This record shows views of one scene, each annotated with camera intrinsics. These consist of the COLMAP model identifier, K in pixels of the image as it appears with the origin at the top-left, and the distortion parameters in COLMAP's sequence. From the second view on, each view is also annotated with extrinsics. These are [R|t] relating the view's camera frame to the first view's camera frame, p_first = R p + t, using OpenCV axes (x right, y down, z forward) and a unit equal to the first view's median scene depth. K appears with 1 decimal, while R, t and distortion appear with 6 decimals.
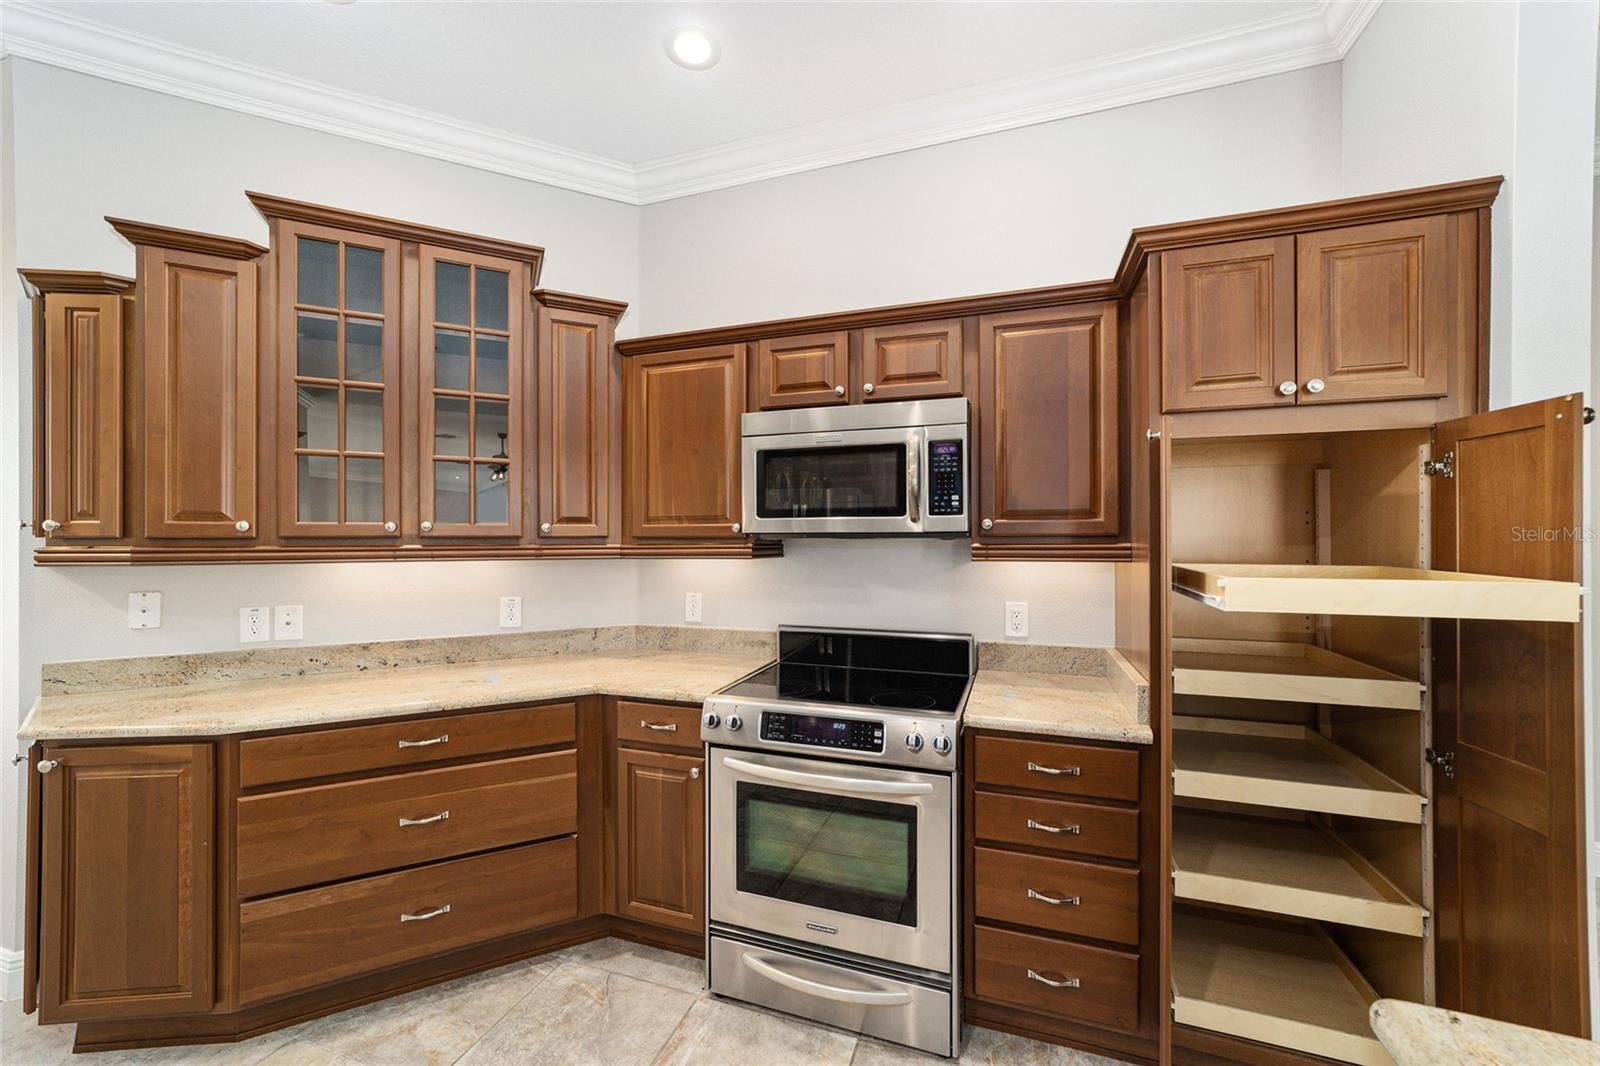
lens RADIAL K [[619.3, 0, 805.3], [0, 619.3, 535.5], [0, 0, 1]] dist [-0.020865, 0.009493]
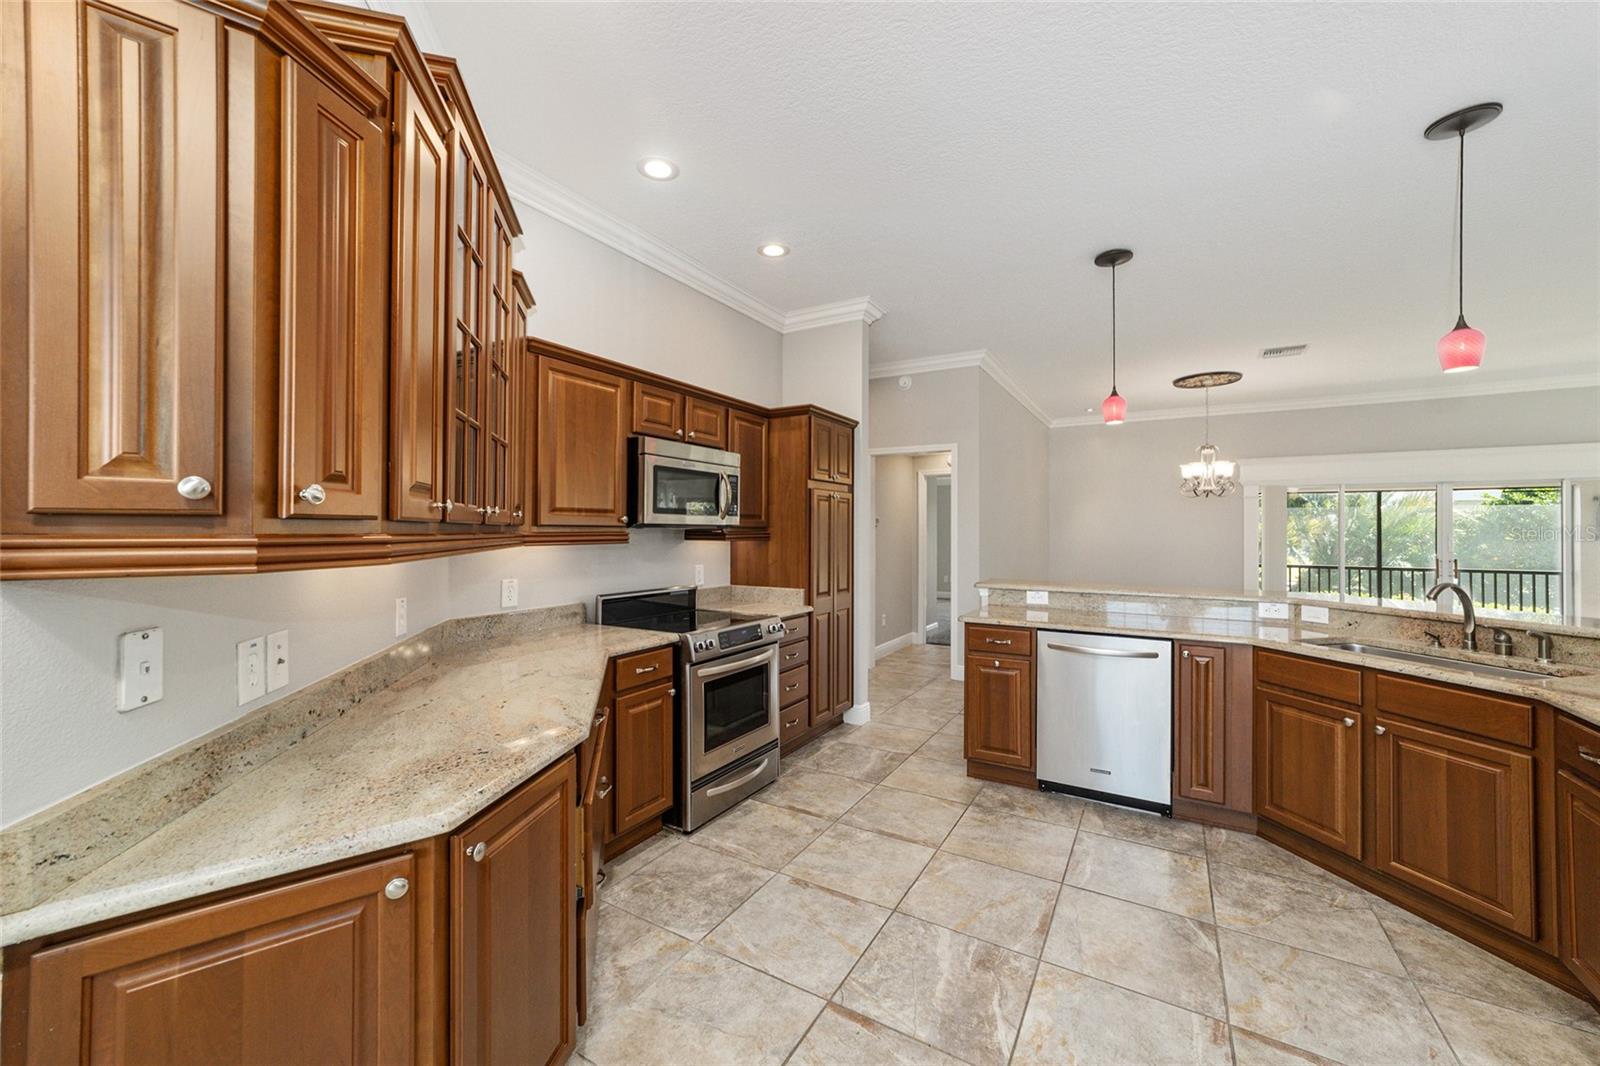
lens RADIAL K [[619.3, 0, 805.3], [0, 619.3, 535.5], [0, 0, 1]] dist [-0.020865, 0.009493]
pose [[0.200805, -0.004141, 0.979622, -1.425029], [-0.010567, 0.999924, 0.006393, 0.009117], [-0.979574, -0.011635, 0.200746, 0.391999]]
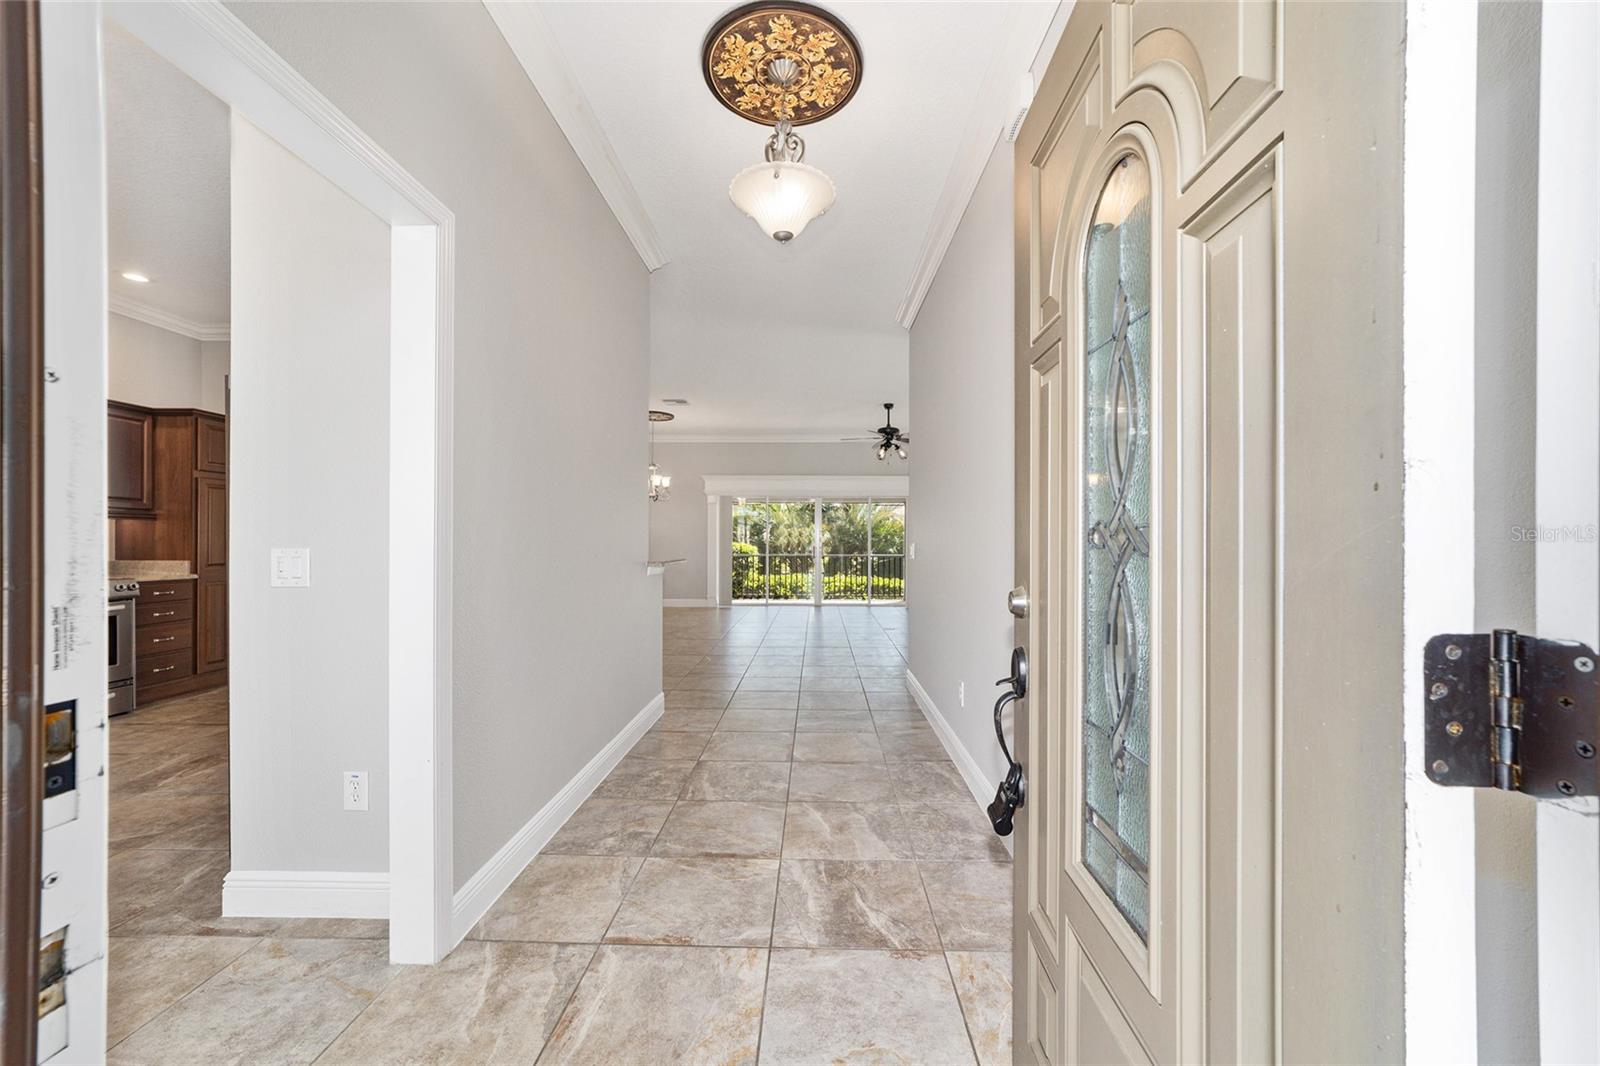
lens RADIAL K [[619.3, 0, 805.3], [0, 619.3, 535.5], [0, 0, 1]] dist [-0.020865, 0.009493]
pose [[-0.307375, 0.009082, 0.951545, -2.431619], [-0.010528, 0.999861, -0.012944, 0.100190], [-0.951530, -0.013997, -0.307237, -0.701477]]
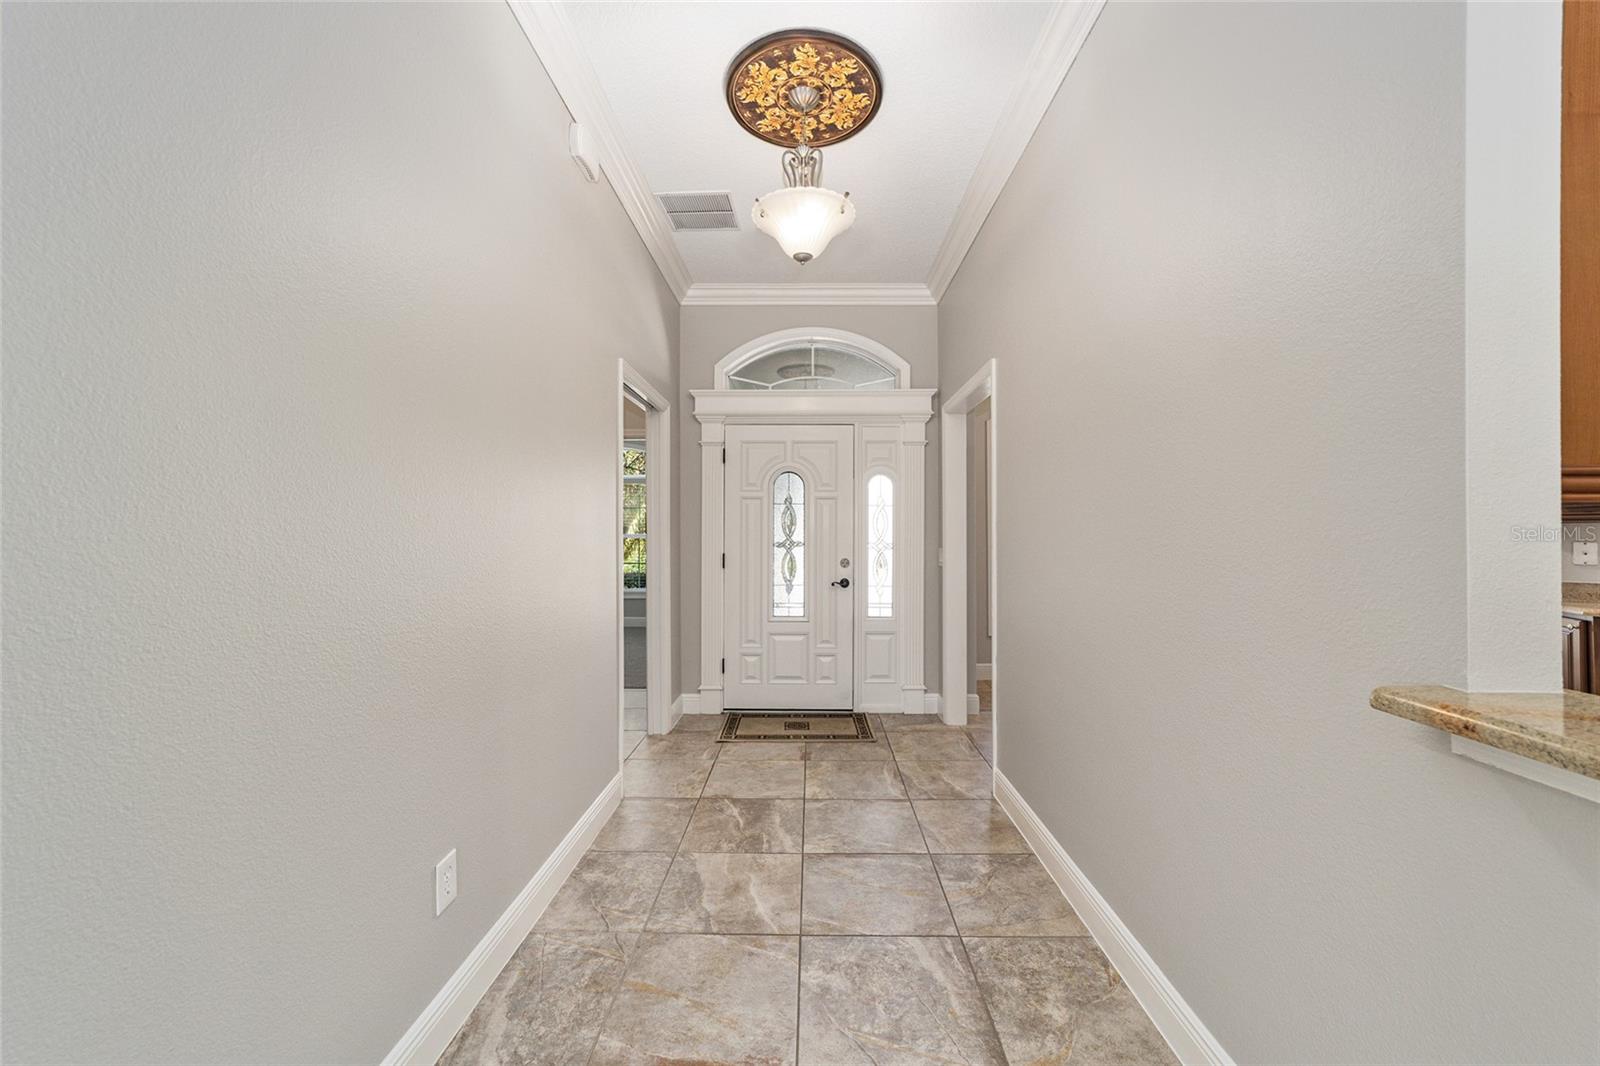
lens RADIAL K [[619.3, 0, 805.3], [0, 619.3, 535.5], [0, 0, 1]] dist [-0.020865, 0.009493]
pose [[0.316087, 0.006805, -0.948706, -0.202511], [0.006770, 0.999933, 0.009428, 0.047041], [0.948706, -0.009403, 0.316020, -1.382599]]
